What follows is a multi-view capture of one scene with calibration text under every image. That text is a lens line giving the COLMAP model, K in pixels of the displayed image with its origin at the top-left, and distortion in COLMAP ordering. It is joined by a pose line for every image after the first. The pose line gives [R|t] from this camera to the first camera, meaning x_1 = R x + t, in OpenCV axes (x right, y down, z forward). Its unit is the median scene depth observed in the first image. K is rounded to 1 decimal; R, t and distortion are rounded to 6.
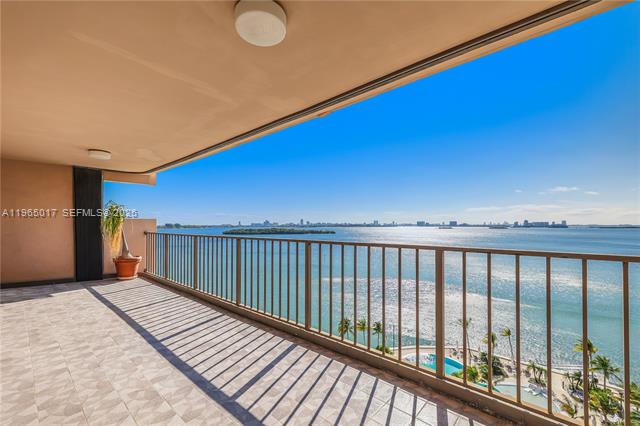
lens RADIAL K [[280.0, 0, 319.7], [0, 280.0, 230.5], [0, 0, 1]] dist [-0.002818, -0.000275]
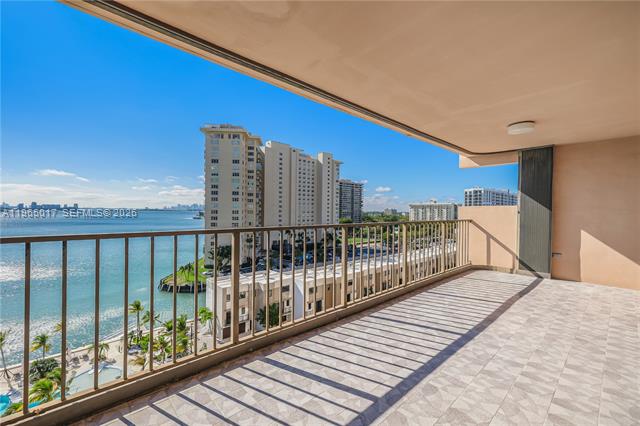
lens RADIAL K [[274.5, 0, 312.5], [0, 274.5, 215.7], [0, 0, 1]] dist [0.001139, 0.000268]
pose [[0.097169, -0.013594, 0.995175, -1.289859], [0.004783, 0.999902, 0.013191, -0.010978], [-0.995256, 0.003479, 0.097225, 1.193095]]
